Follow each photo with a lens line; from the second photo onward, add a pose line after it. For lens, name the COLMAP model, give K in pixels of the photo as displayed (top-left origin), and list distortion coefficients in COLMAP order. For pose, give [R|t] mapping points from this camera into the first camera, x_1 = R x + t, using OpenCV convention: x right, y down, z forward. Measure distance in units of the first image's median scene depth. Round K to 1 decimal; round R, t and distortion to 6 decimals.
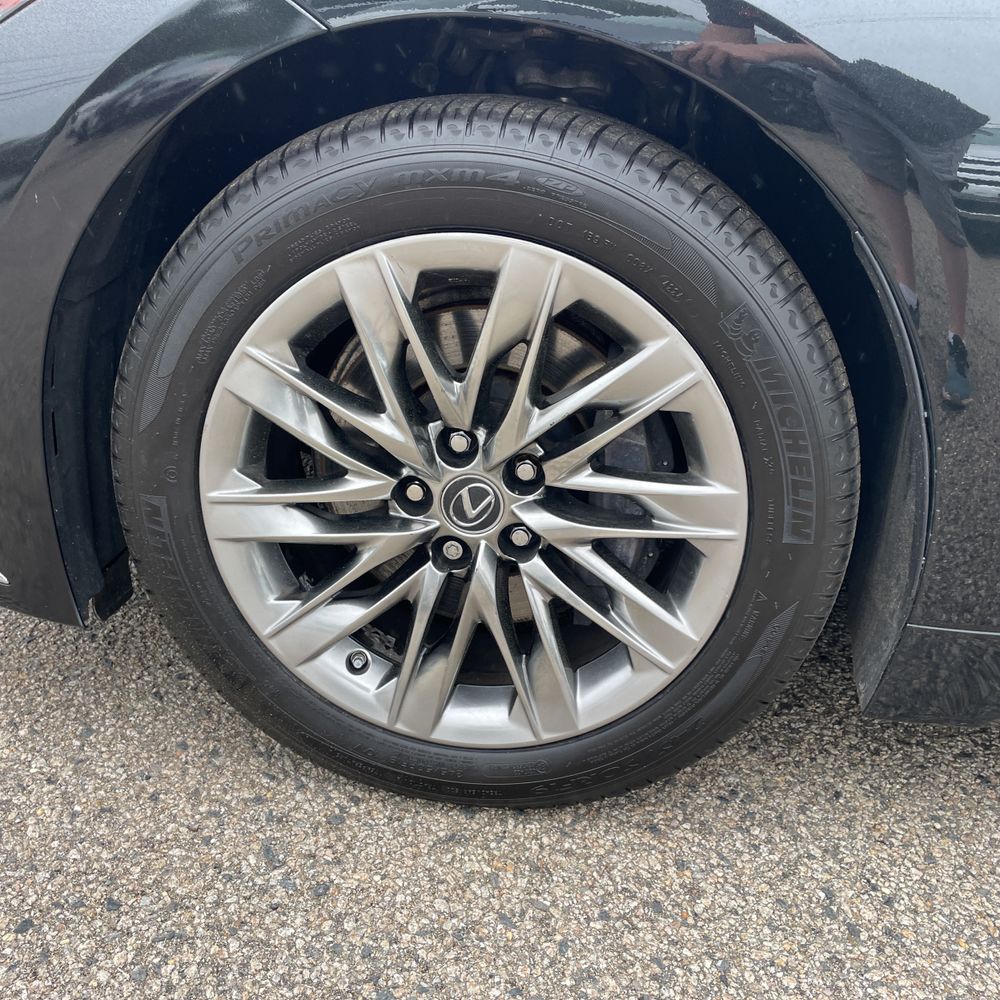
lens RADIAL K [[1000.8, 0, 515.4], [0, 1000.8, 496.4], [0, 0, 1]] dist [0.026251, 0.000000]
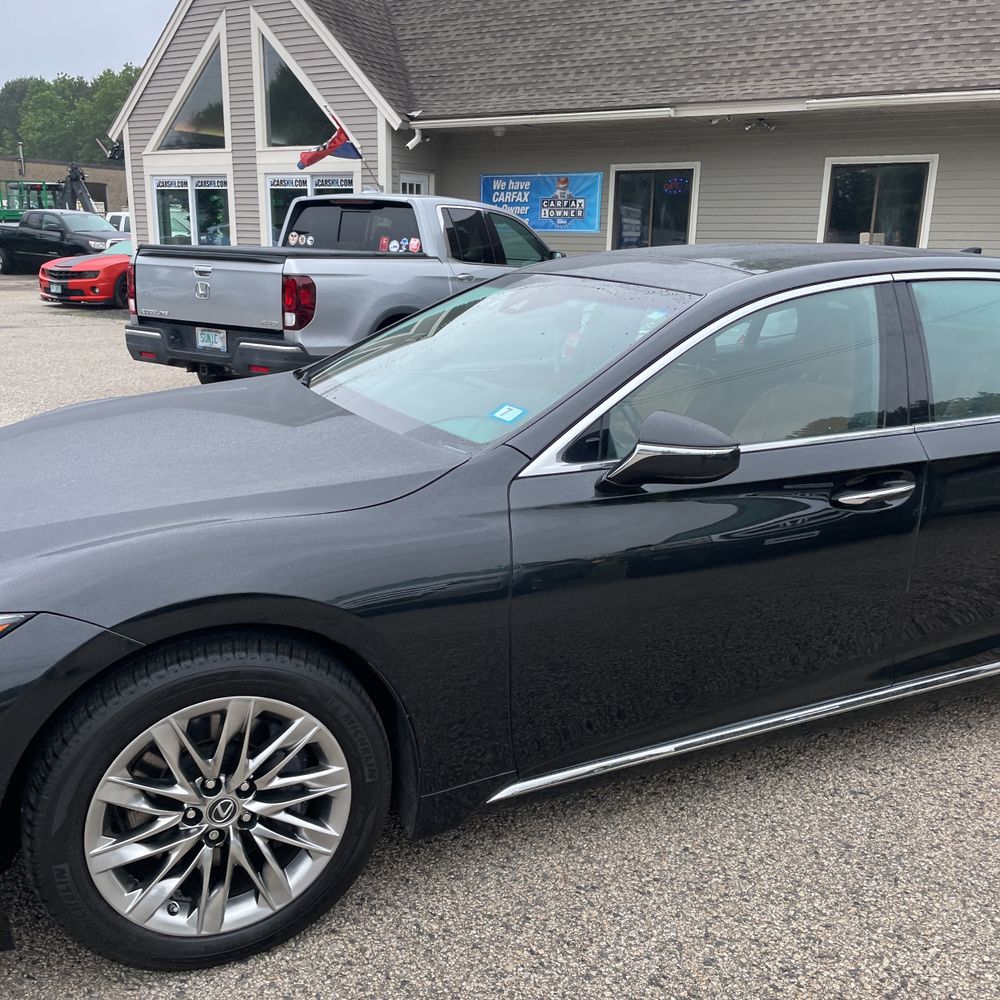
lens RADIAL K [[1000.8, 0, 494.7], [0, 1000.8, 518.6], [0, 0, 1]] dist [0.026251, 0.000000]
pose [[0.843780, -0.199783, 0.498118, -0.479669], [0.246670, 0.968655, -0.029339, -0.374994], [-0.476644, 0.147626, 0.866613, -1.157382]]
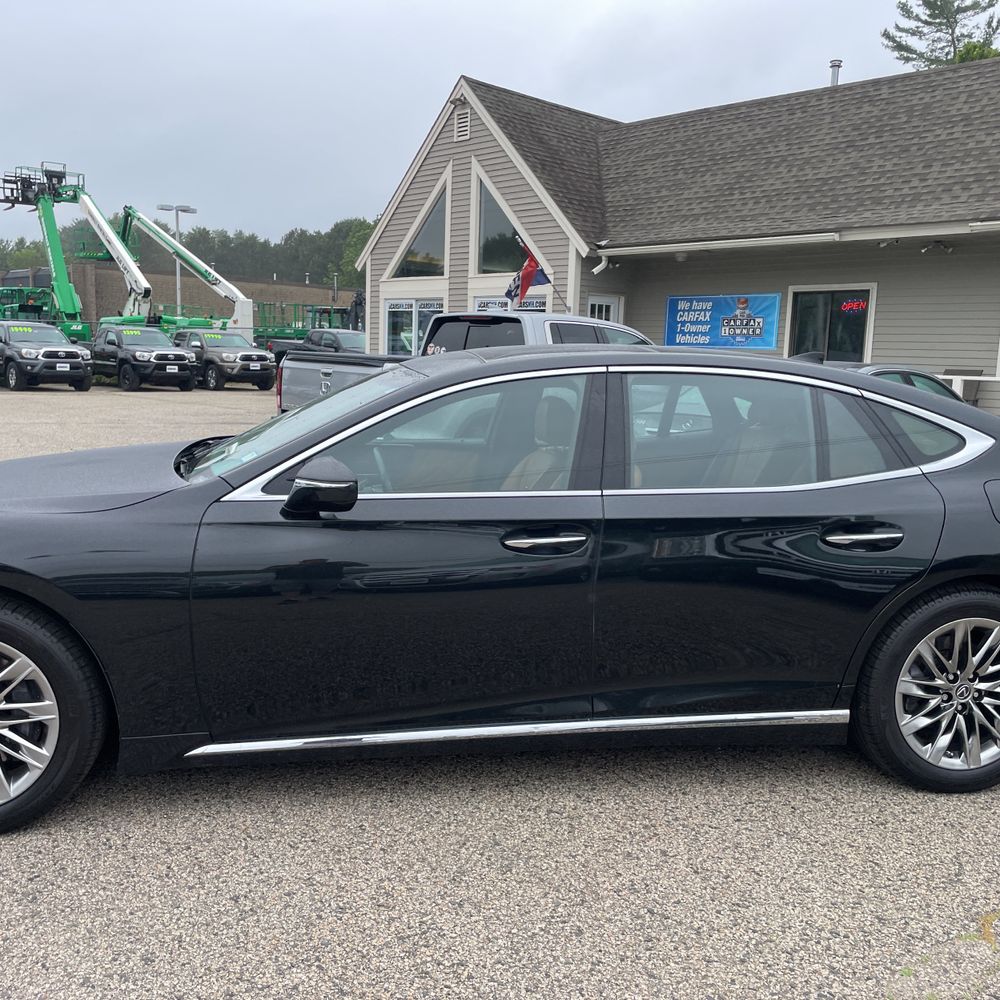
lens RADIAL K [[1000.8, 0, 501.4], [0, 1000.8, 495.4], [0, 0, 1]] dist [0.026251, 0.000000]
pose [[0.956043, -0.084571, 0.280767, 0.675204], [0.148315, 0.965460, -0.214217, 0.232826], [-0.252952, 0.246443, 0.935565, -2.264107]]
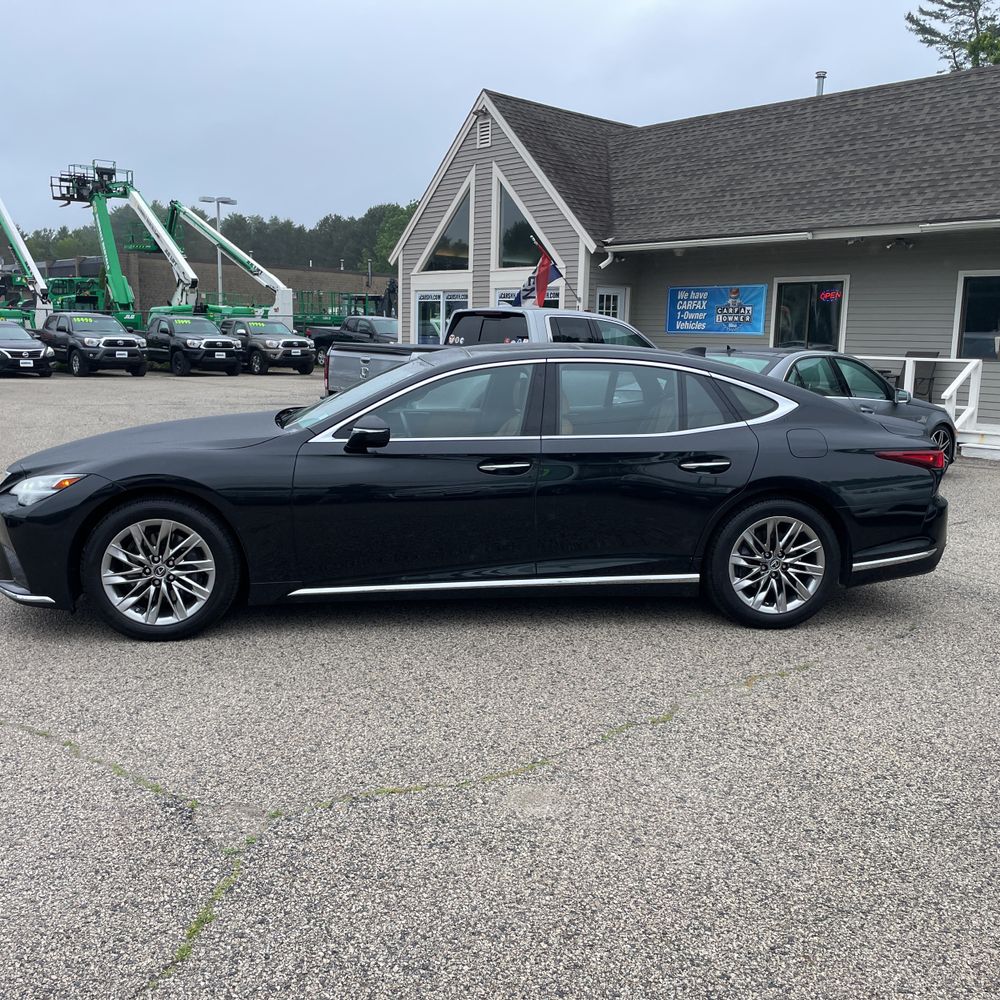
lens RADIAL K [[1000.8, 0, 513.8], [0, 1000.8, 488.9], [0, 0, 1]] dist [0.026251, 0.000000]
pose [[0.961586, -0.092429, 0.258476, 0.387884], [0.148503, 0.967081, -0.206645, 0.889724], [-0.230868, 0.237091, 0.943657, -4.132359]]
